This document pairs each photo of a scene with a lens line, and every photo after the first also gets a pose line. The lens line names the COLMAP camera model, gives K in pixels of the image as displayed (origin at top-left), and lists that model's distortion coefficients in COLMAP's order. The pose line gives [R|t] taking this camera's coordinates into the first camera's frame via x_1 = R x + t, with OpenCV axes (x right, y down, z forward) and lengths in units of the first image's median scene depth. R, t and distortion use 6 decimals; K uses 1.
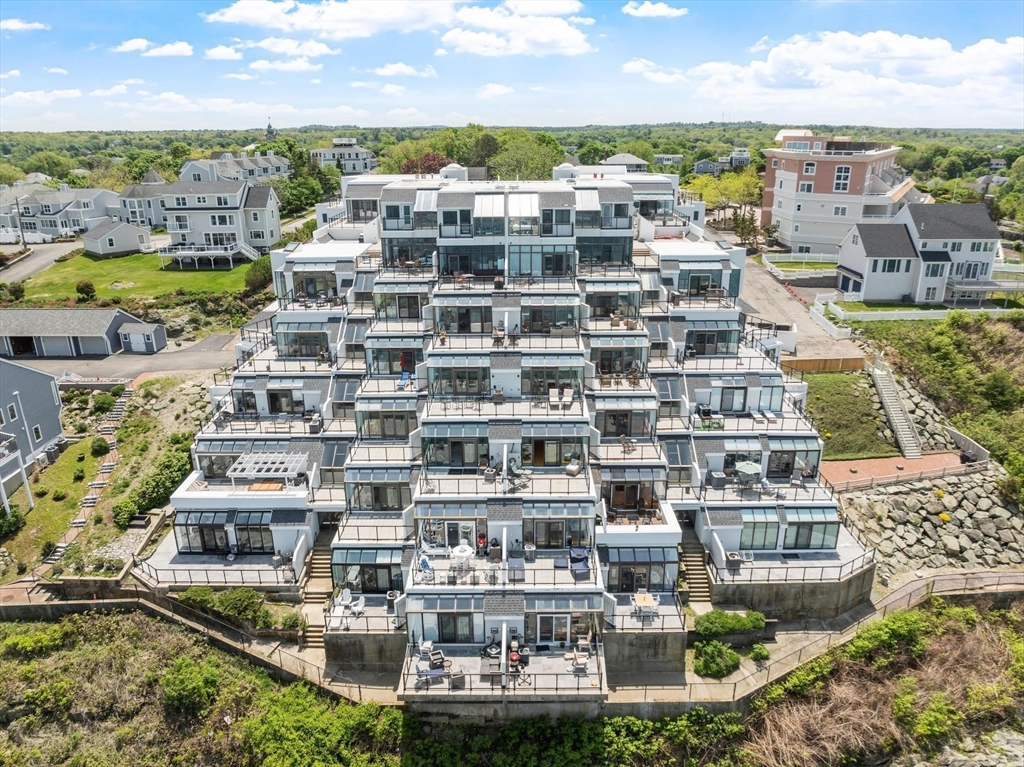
lens RADIAL K [[721.7, 0, 516.5], [0, 721.7, 383.3], [0, 0, 1]] dist [-0.036321, -0.009099]
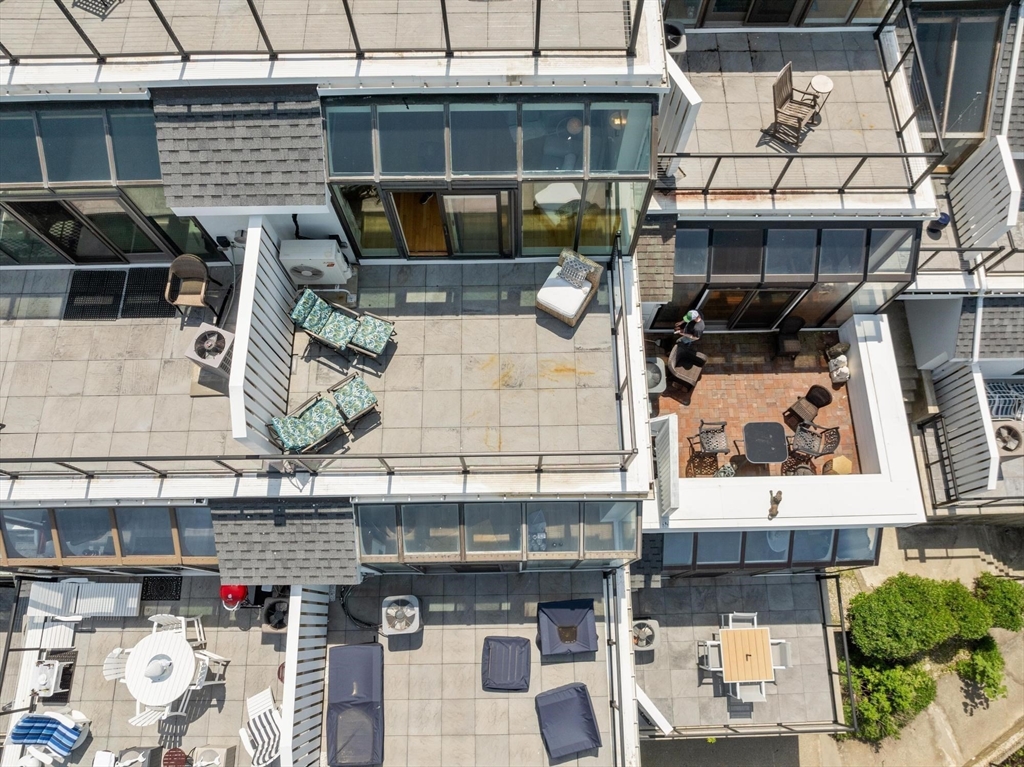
lens RADIAL K [[721.7, 0, 516.5], [0, 721.7, 383.3], [0, 0, 1]] dist [-0.036321, -0.009099]
pose [[0.999839, -0.014017, 0.011192, 0.056182], [-0.000236, 0.613617, 0.789604, -0.050705], [-0.017936, -0.789480, 0.613515, 0.794803]]
